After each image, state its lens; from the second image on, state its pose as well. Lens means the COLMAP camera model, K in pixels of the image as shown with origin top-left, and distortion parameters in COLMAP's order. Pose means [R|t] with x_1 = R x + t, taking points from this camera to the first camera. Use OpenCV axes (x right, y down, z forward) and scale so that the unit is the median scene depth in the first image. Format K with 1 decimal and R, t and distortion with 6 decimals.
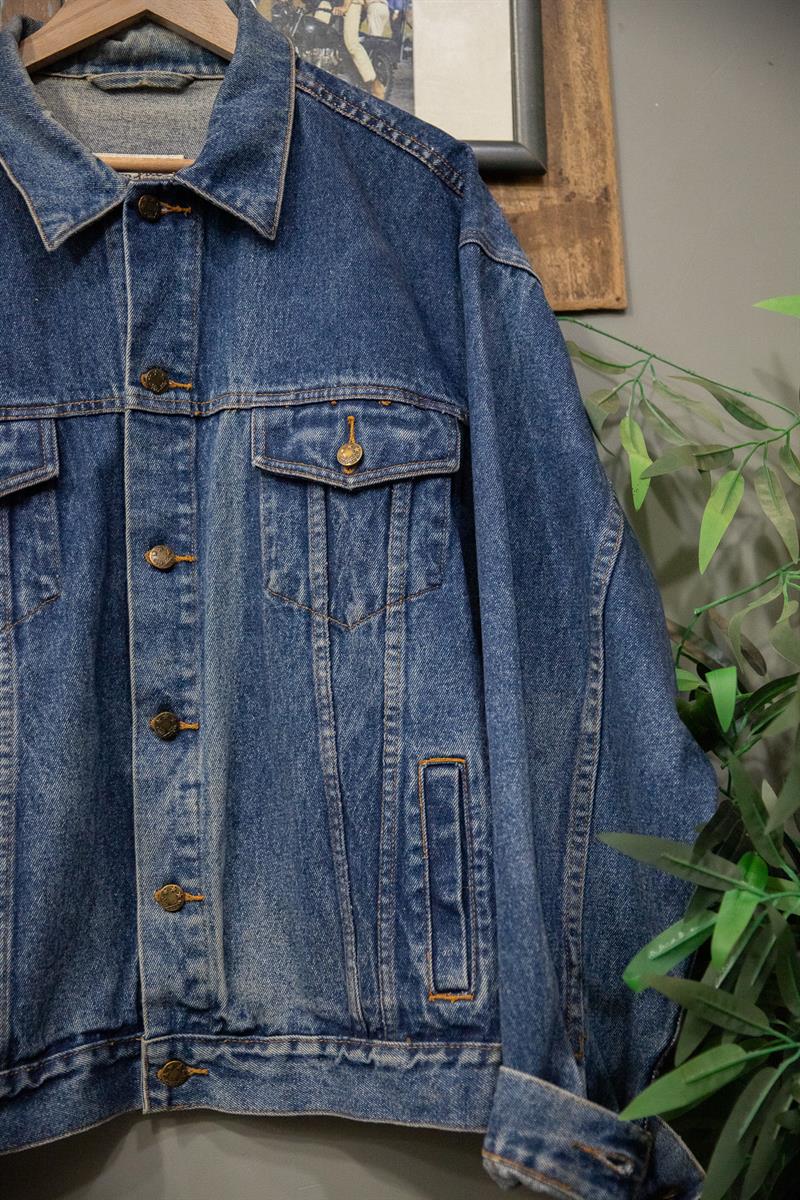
lens RADIAL K [[1588.4, 0, 409.1], [0, 1588.4, 613.9], [0, 0, 1]] dist [0.046883, 0.000000]
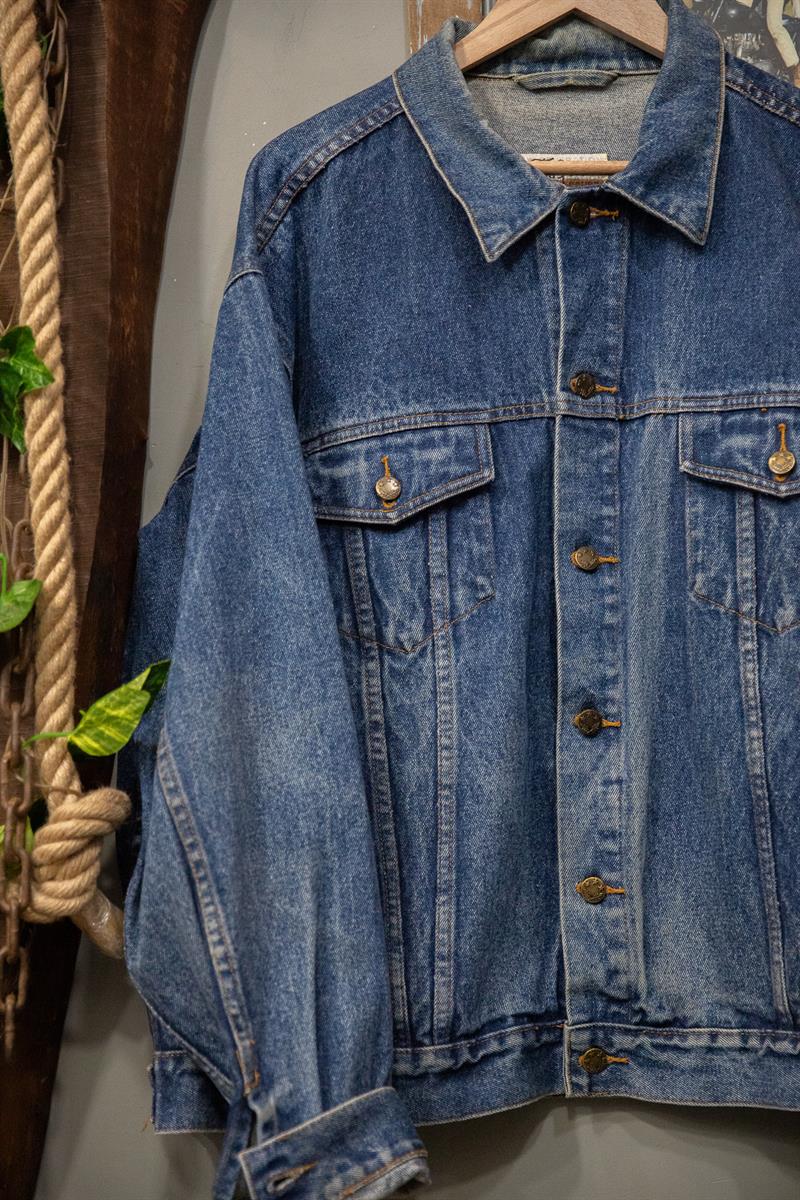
lens RADIAL K [[2304.4, 0, 395.7], [0, 2304.4, 616.3], [0, 0, 1]] dist [0.177820, 0.000000]
pose [[0.995507, 0.016320, -0.093274, -0.140094], [-0.013919, 0.999556, 0.026330, -0.036130], [0.093663, -0.024913, 0.995292, -0.496136]]
